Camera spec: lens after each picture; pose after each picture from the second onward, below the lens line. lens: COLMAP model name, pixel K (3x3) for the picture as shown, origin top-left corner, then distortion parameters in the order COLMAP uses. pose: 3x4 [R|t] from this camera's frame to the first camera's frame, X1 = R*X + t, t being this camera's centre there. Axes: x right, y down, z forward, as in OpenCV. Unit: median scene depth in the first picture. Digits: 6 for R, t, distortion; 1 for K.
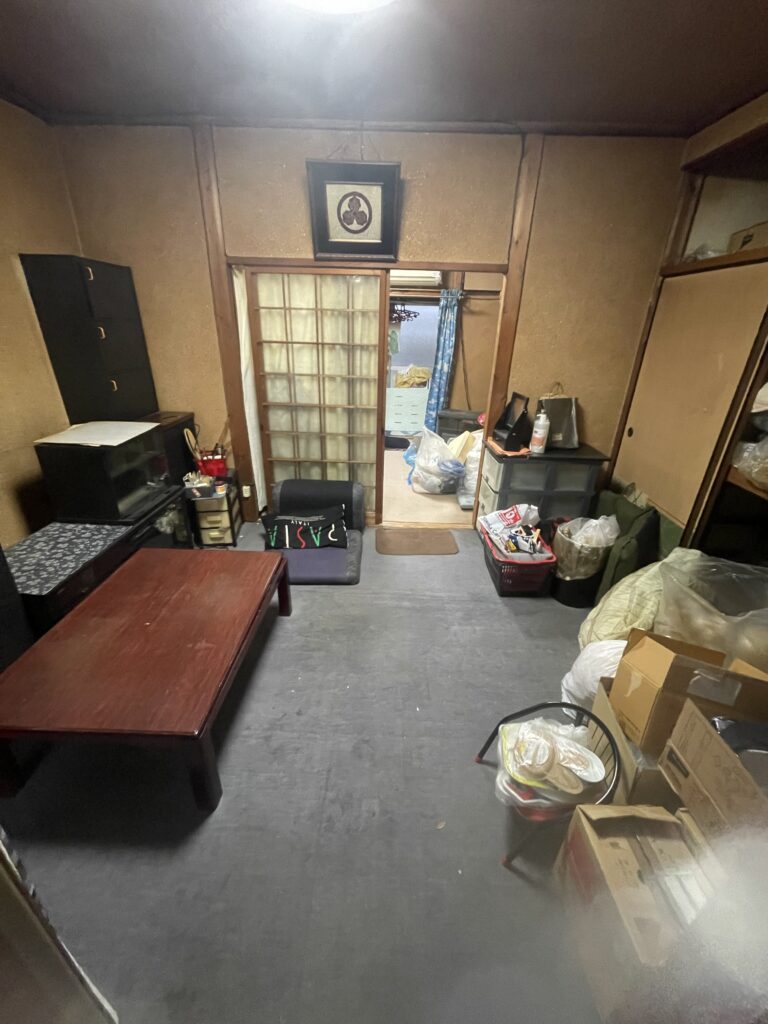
lens RADIAL K [[409.8, 0, 369.9], [0, 409.8, 517.2], [0, 0, 1]] dist [0.001091, -0.001164]
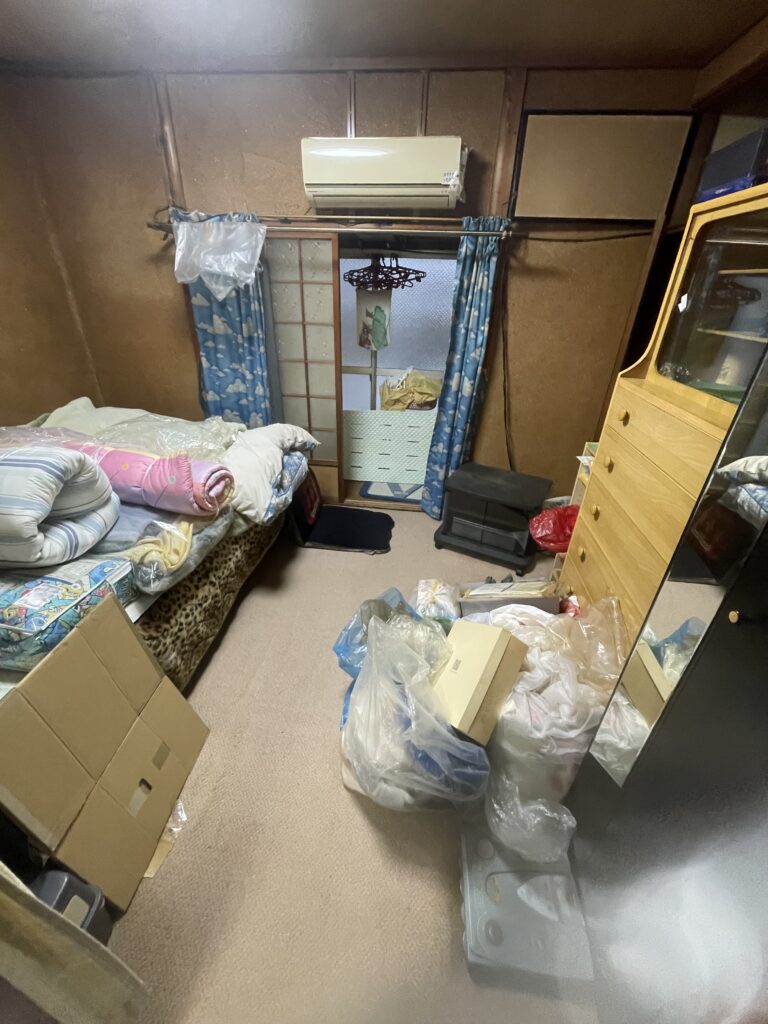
lens RADIAL K [[409.8, 0, 380.2], [0, 409.8, 506.8], [0, 0, 1]] dist [0.001091, -0.001164]
pose [[0.997977, 0.040896, -0.048669, 0.109183], [-0.038538, 0.998082, 0.048447, -0.237765], [0.050557, -0.046474, 0.997639, 0.491312]]
